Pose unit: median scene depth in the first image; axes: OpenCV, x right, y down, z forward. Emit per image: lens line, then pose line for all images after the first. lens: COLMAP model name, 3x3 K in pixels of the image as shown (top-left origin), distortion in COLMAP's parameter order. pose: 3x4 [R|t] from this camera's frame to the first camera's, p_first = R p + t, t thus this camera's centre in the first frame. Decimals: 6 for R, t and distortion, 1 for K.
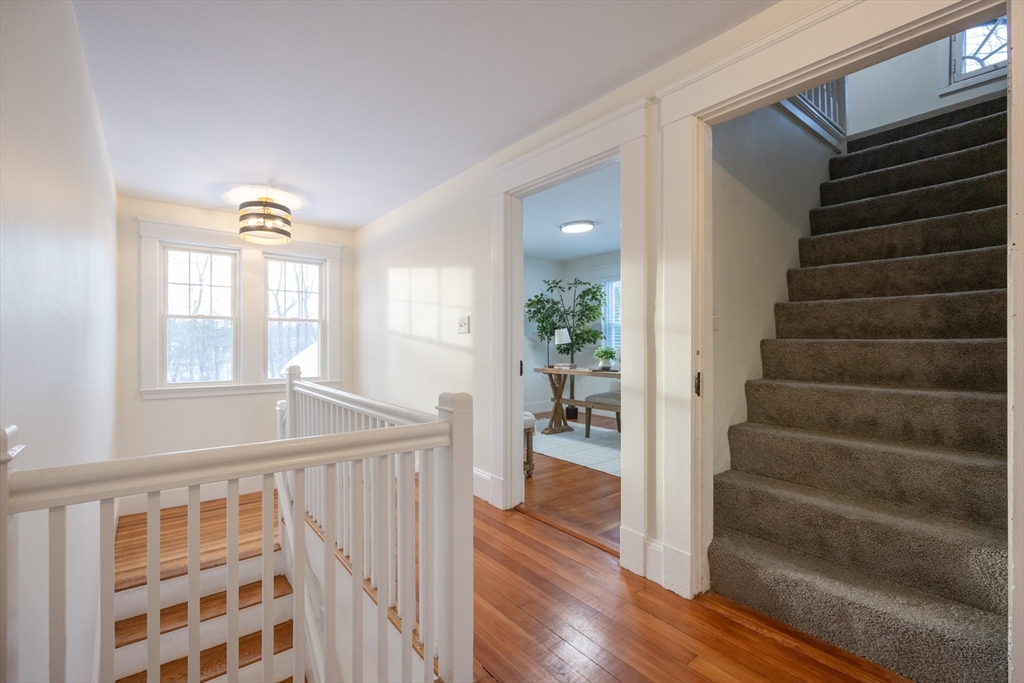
lens RADIAL K [[423.0, 0, 428.3], [0, 423.0, 342.3], [0, 0, 1]] dist [-0.011315, -0.000157]
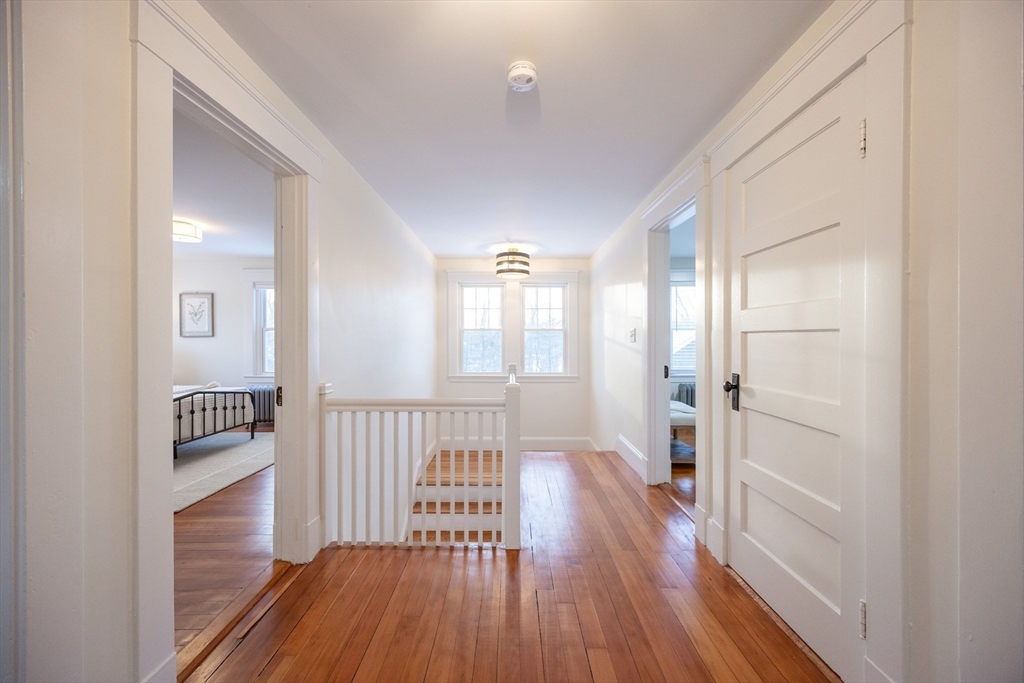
lens RADIAL K [[390.1, 0, 511.8], [0, 390.1, 340.3], [0, 0, 1]] dist [0.001367, 0.000090]
pose [[0.843477, -0.002854, -0.537157, 0.312510], [0.001627, 0.999995, -0.002759, -0.018934], [0.537162, 0.001453, 0.843478, -0.128050]]
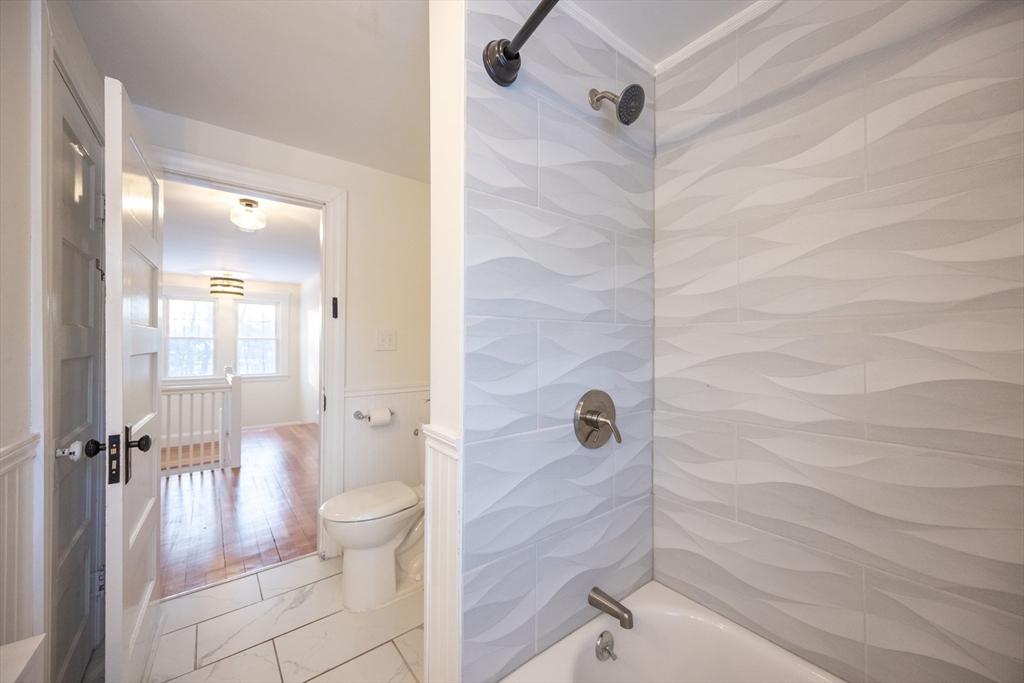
lens RADIAL K [[390.1, 0, 521.9], [0, 390.1, 348.0], [0, 0, 1]] dist [0.001367, 0.000090]
pose [[0.992322, 0.006982, 0.123485, 0.613225], [-0.009399, 0.999775, 0.018997, -0.065541], [-0.123325, -0.020011, 0.992165, -0.758287]]
